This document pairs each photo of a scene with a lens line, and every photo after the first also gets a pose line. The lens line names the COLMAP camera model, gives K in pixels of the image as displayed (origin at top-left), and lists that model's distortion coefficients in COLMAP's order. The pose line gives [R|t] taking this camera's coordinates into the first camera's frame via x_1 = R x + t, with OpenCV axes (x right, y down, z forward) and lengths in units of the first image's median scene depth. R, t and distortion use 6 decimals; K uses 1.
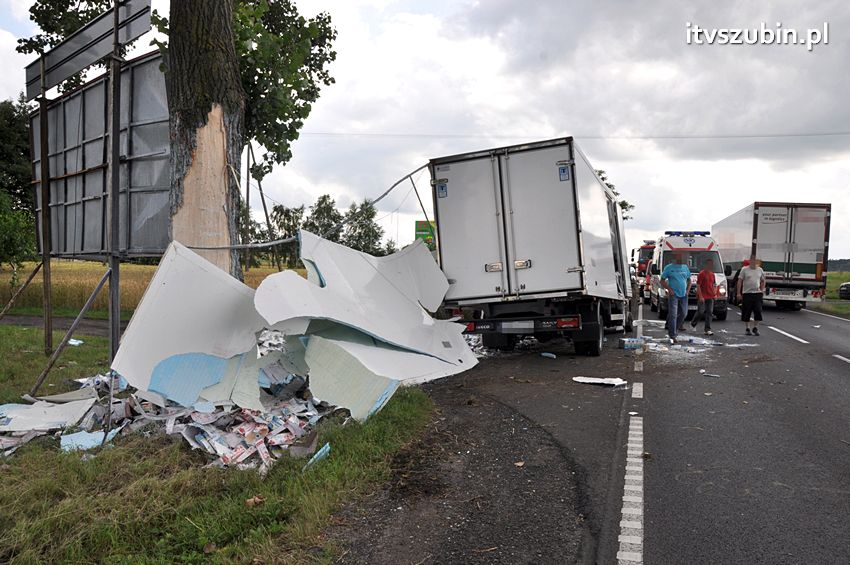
lens RADIAL K [[672.5, 0, 425.0], [0, 672.5, 282.5], [0, 0, 1]] dist [-0.160293, 0.142199]
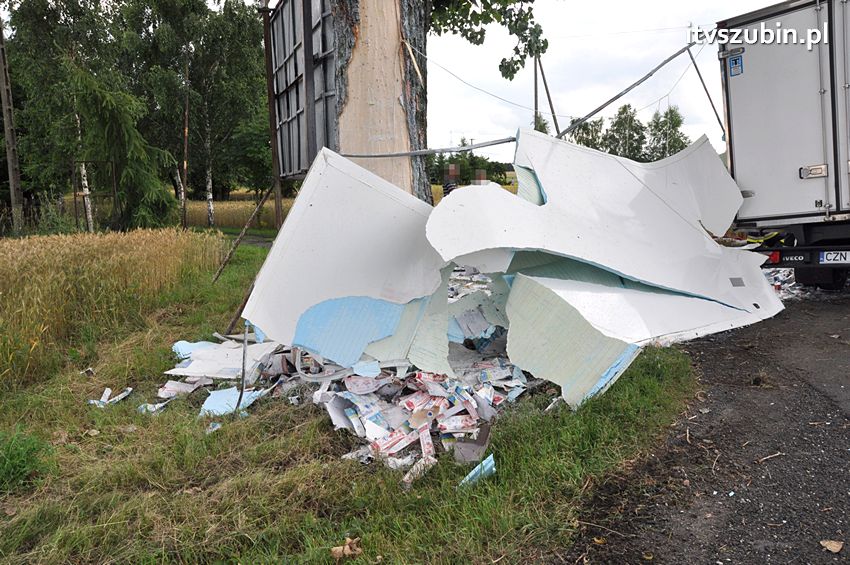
lens RADIAL K [[672.5, 0, 425.0], [0, 672.5, 282.5], [0, 0, 1]] dist [-0.160293, 0.142199]
pose [[0.899882, 0.027831, -0.435244, 0.036221], [0.026159, 0.992721, 0.117562, 0.001815], [0.435348, -0.117178, 0.892604, 0.230872]]
